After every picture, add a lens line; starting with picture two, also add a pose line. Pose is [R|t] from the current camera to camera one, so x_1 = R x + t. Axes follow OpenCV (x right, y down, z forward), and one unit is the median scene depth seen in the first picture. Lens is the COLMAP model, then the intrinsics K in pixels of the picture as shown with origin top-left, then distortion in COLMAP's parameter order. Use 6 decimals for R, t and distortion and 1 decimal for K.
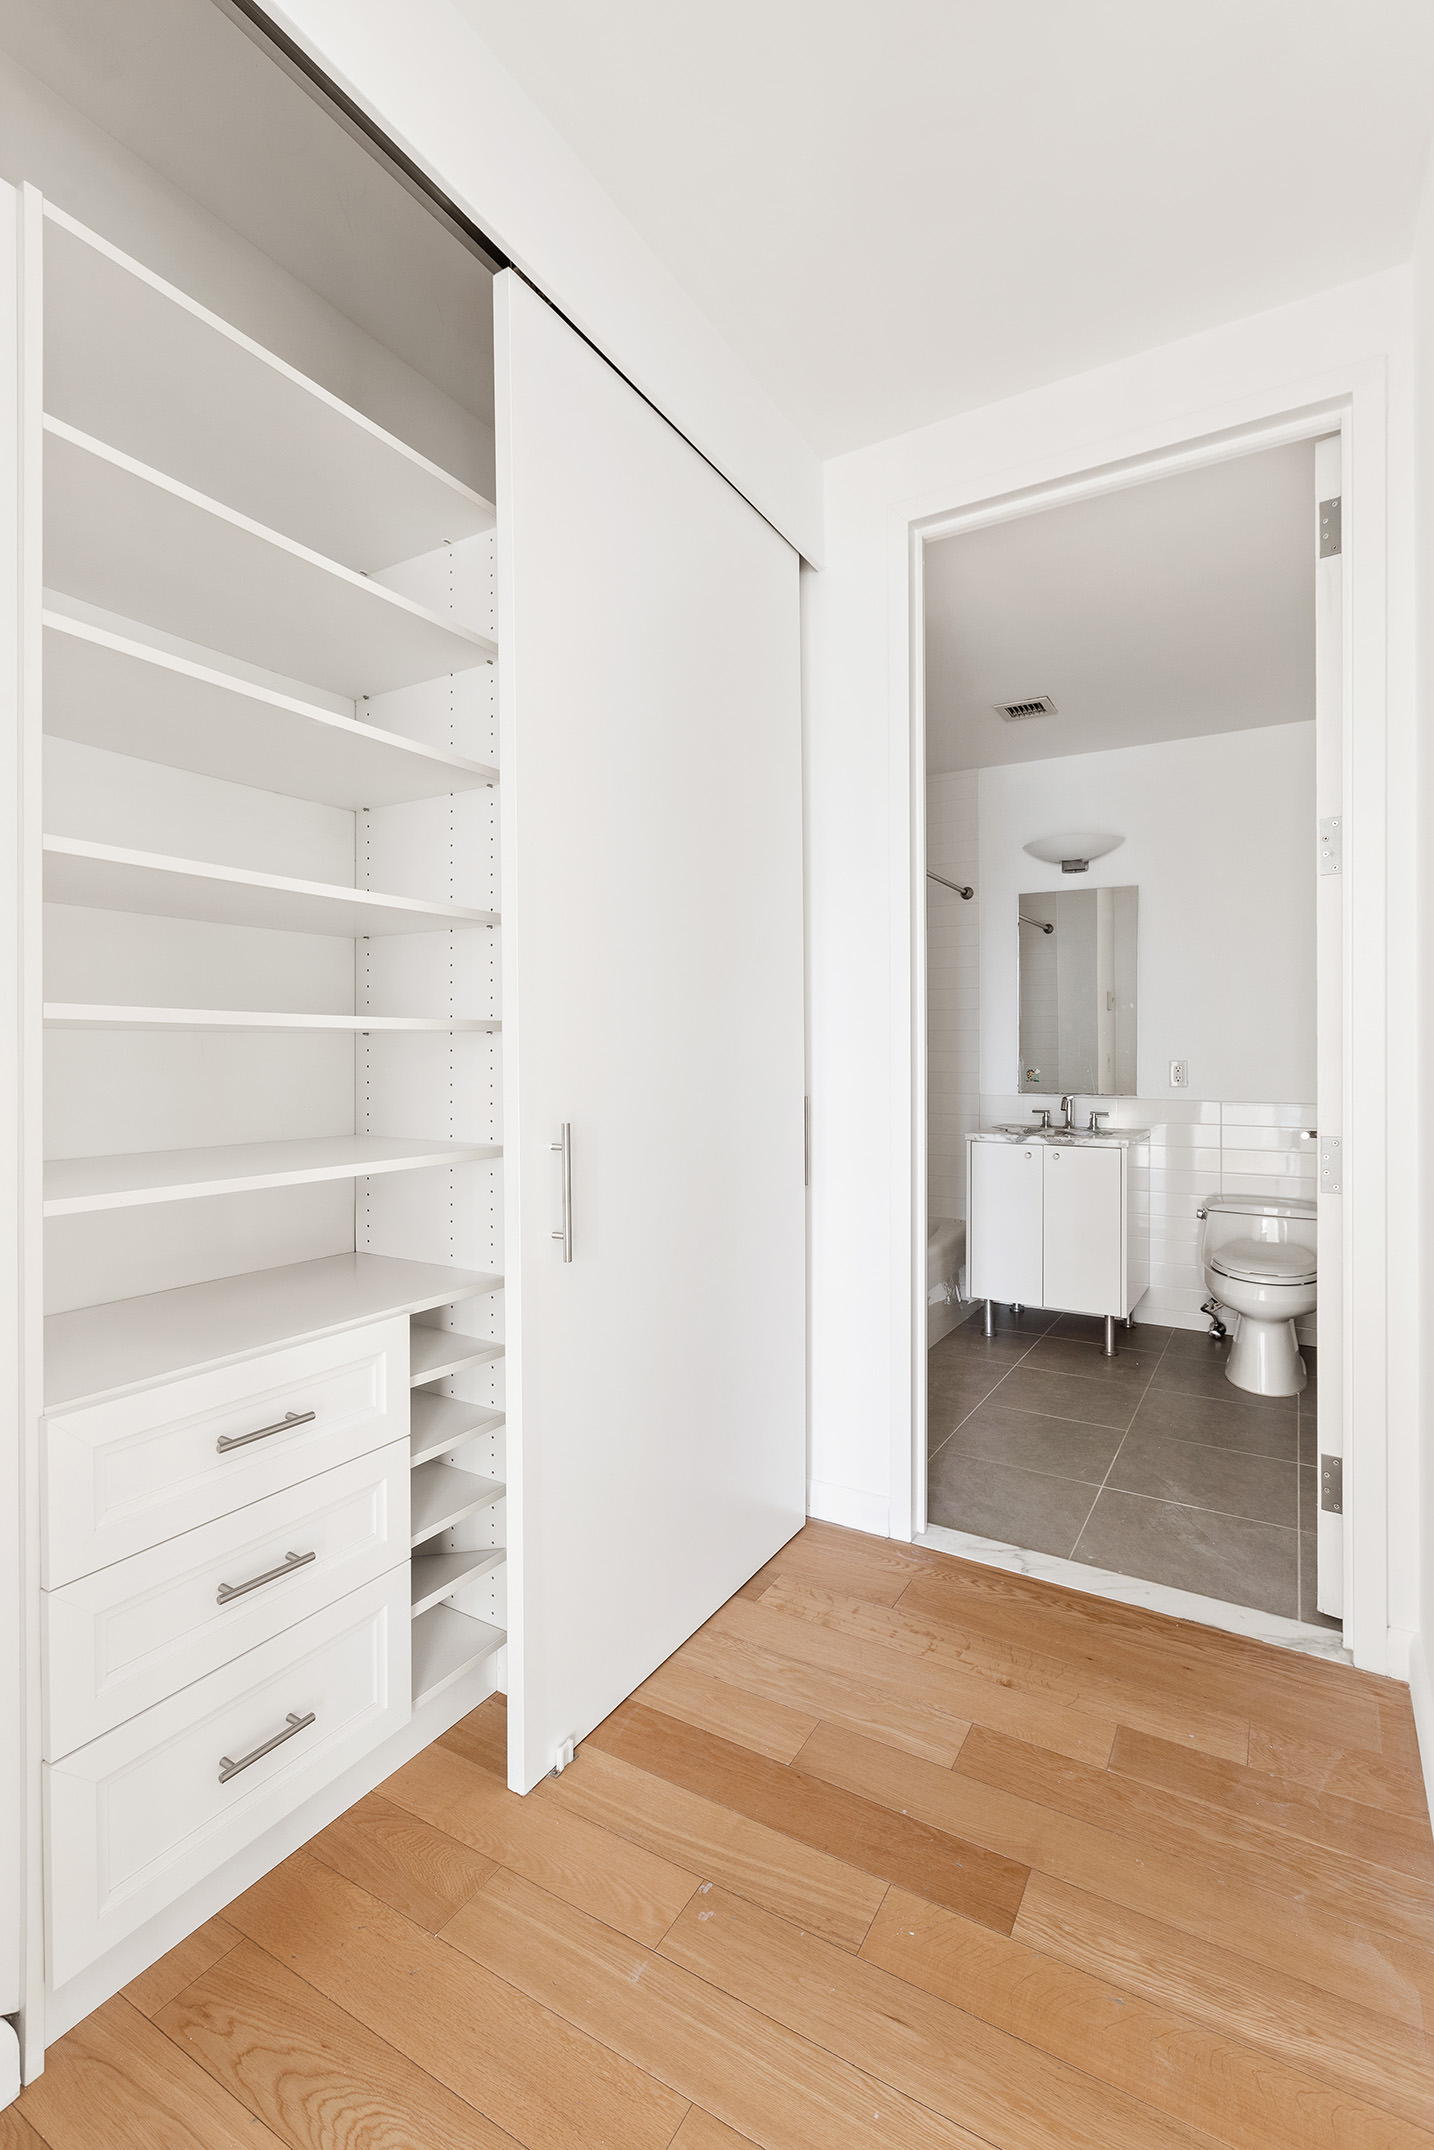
lens RADIAL K [[960.8, 0, 717.0], [0, 960.8, 1075.0], [0, 0, 1]] dist [-0.000287, -0.000167]
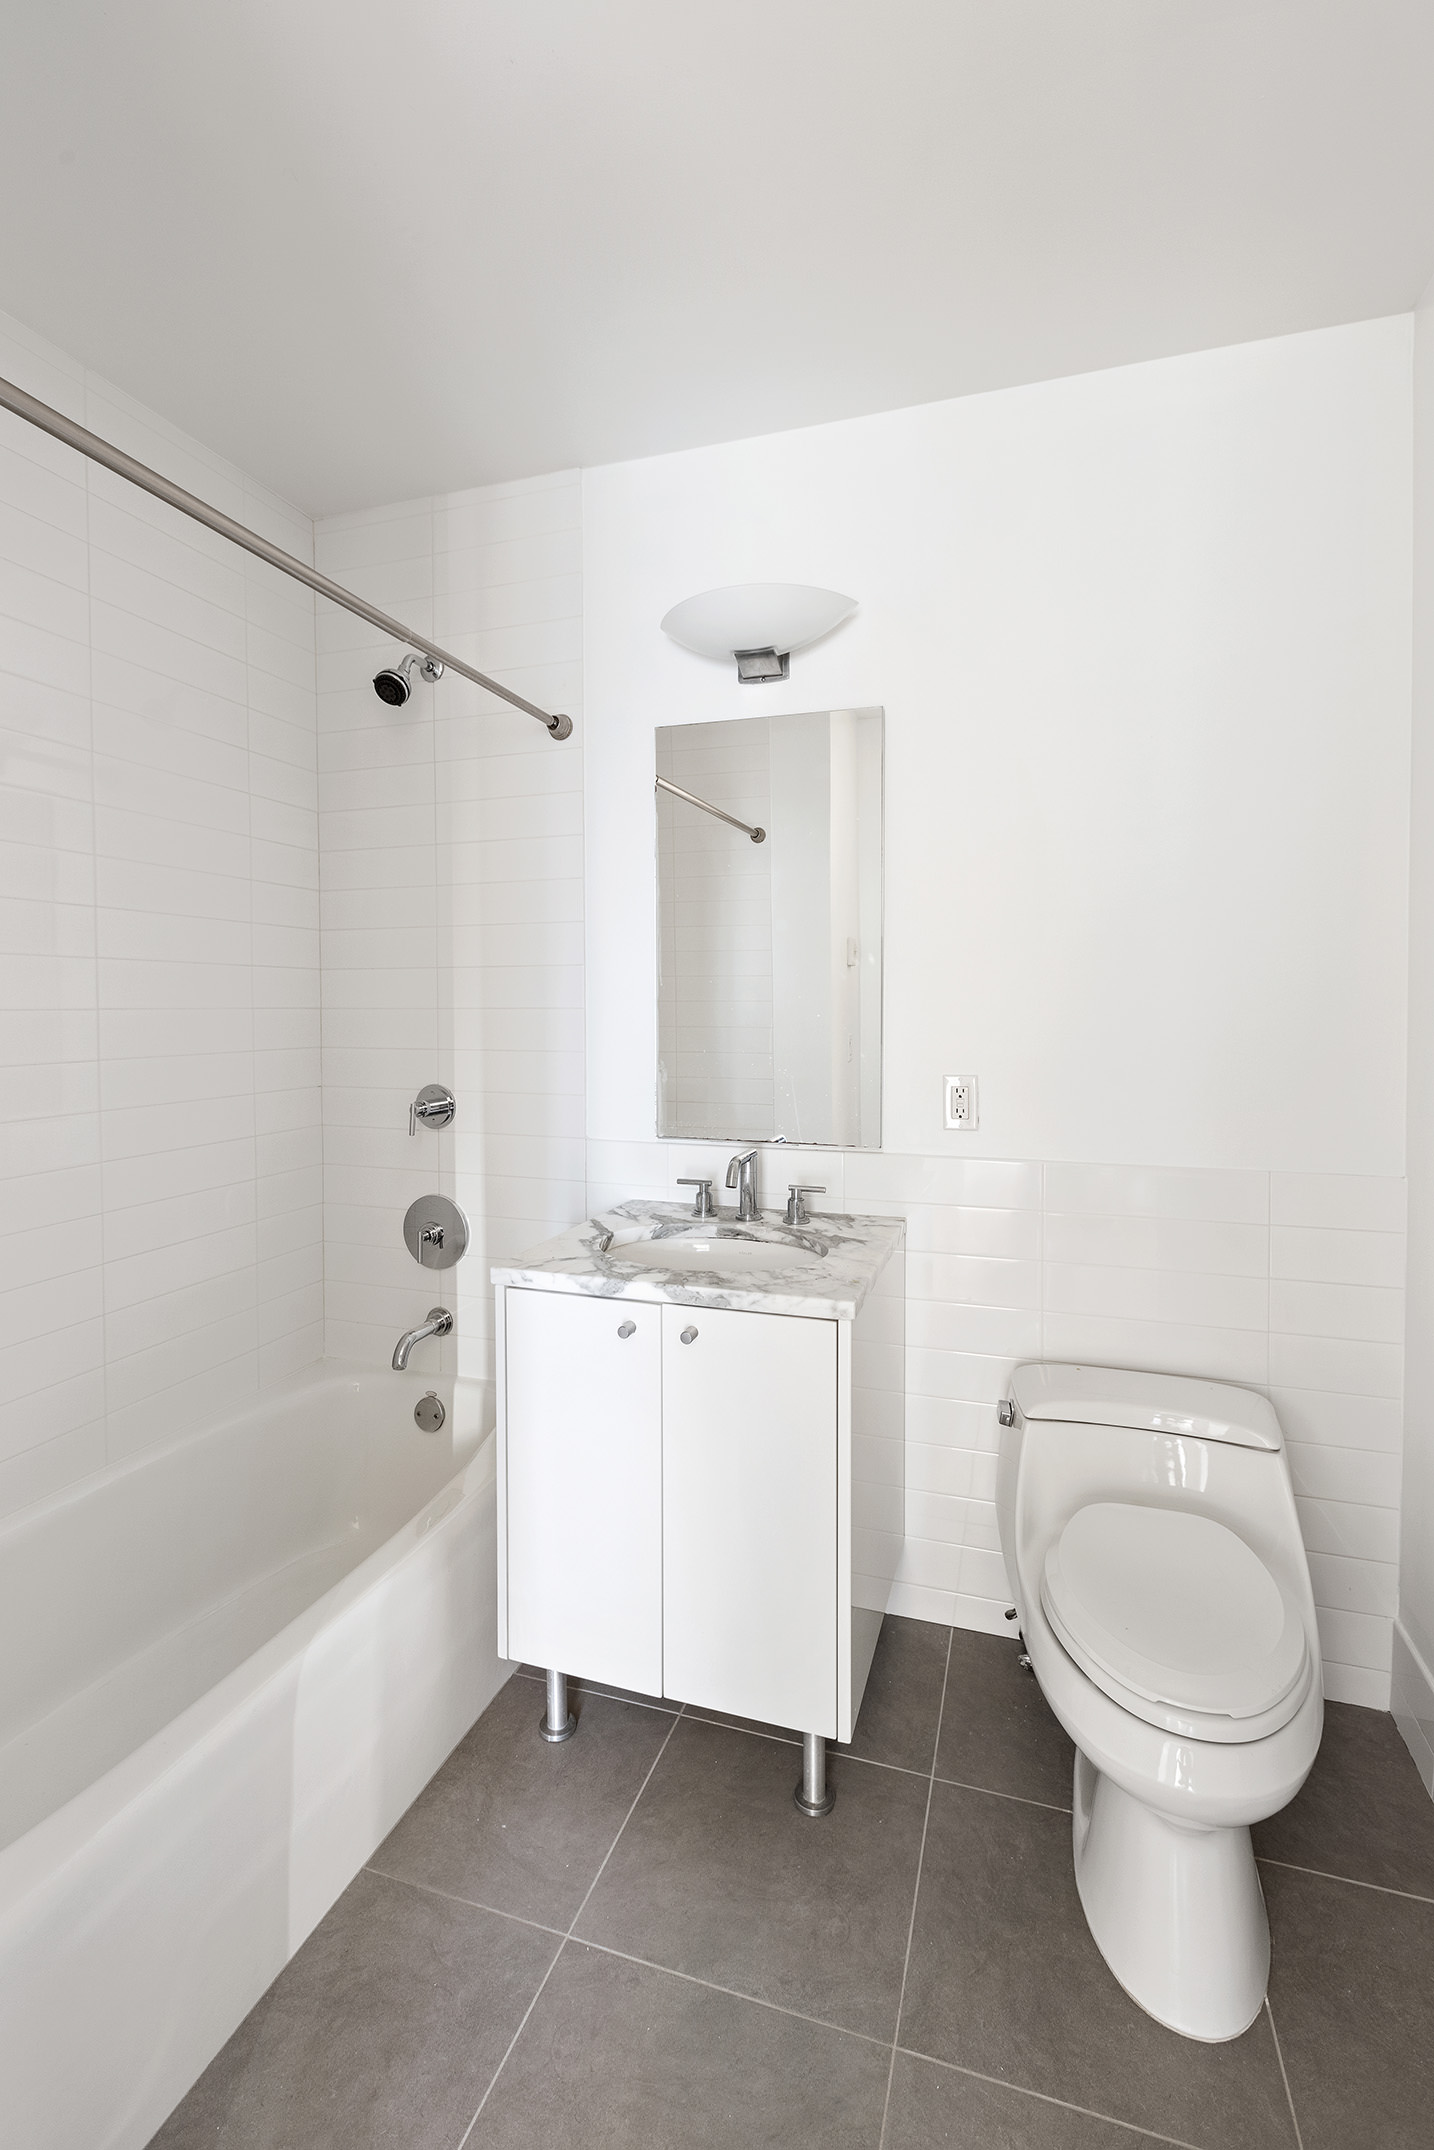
lens RADIAL K [[960.8, 0, 717.0], [0, 960.8, 1075.0], [0, 0, 1]] dist [-0.000287, -0.000167]
pose [[0.974339, -0.020516, 0.224148, 0.243296], [0.008504, 0.998482, 0.054427, -0.041287], [-0.224924, -0.051124, 0.973034, 0.537168]]
